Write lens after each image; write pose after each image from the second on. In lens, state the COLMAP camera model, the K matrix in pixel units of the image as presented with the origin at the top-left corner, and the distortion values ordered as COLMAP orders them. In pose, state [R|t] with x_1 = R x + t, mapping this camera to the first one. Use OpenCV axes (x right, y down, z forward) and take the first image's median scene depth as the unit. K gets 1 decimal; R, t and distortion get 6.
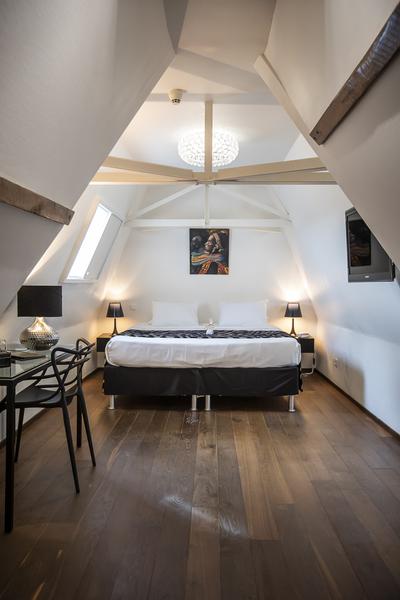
lens RADIAL K [[474.9, 0, 202.3], [0, 474.9, 294.8], [0, 0, 1]] dist [-0.025373, 0.023095]
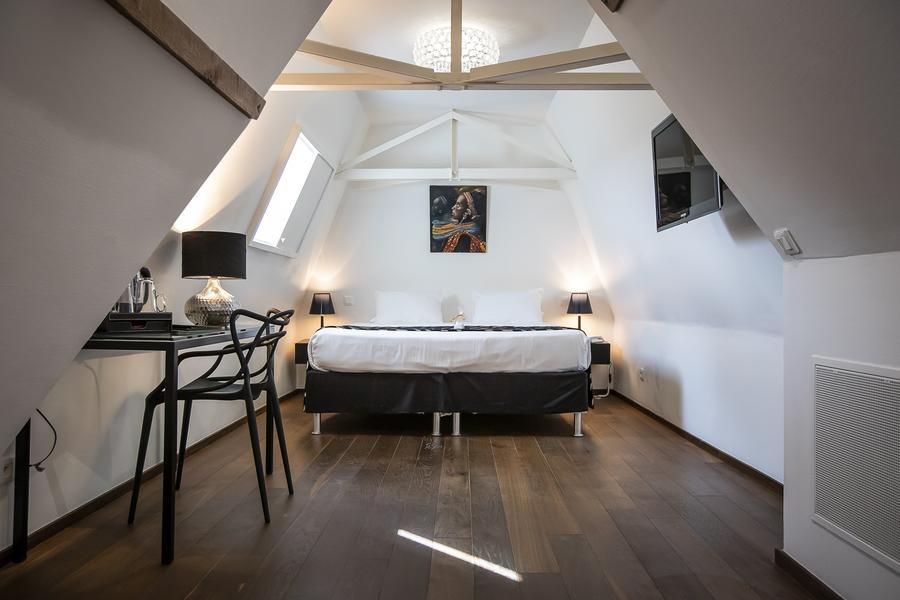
lens RADIAL K [[689.5, 0, 454.0], [0, 689.5, 295.3], [0, 0, 1]] dist [-0.032879, -0.002741]
pose [[0.999968, -0.001784, 0.007833, 0.000523], [0.002045, 0.999438, -0.033467, 0.075262], [-0.007769, 0.033482, 0.999409, -0.005430]]
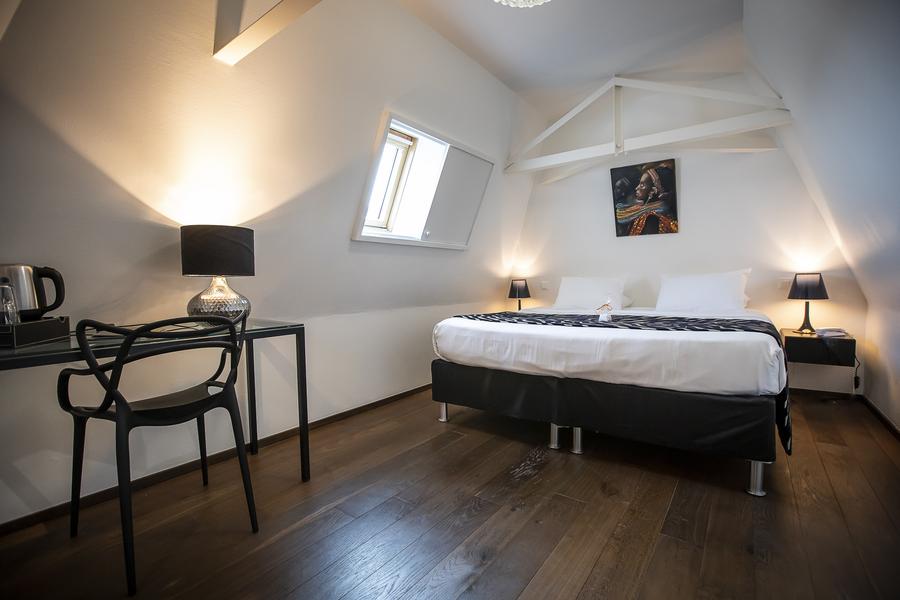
lens RADIAL K [[413.6, 0, 453.0], [0, 413.6, 296.3], [0, 0, 1]] dist [-0.027959, 0.004114]
pose [[0.819129, 0.000623, -0.573609, 0.175205], [0.007447, 0.999904, 0.011720, 0.049461], [0.573561, -0.013872, 0.819045, 0.521615]]
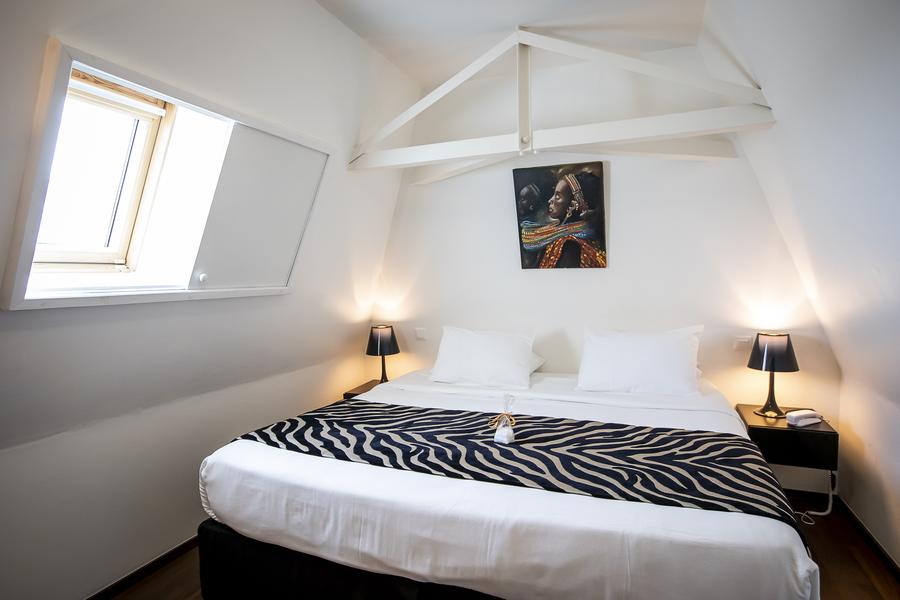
lens RADIAL K [[507.5, 0, 448.3], [0, 507.5, 298.2], [0, 0, 1]] dist [-0.039425, 0.014551]
pose [[0.930163, -0.003118, -0.367134, 0.129031], [0.010668, 0.999771, 0.018539, -0.034276], [0.366992, -0.021161, 0.929983, 0.713790]]
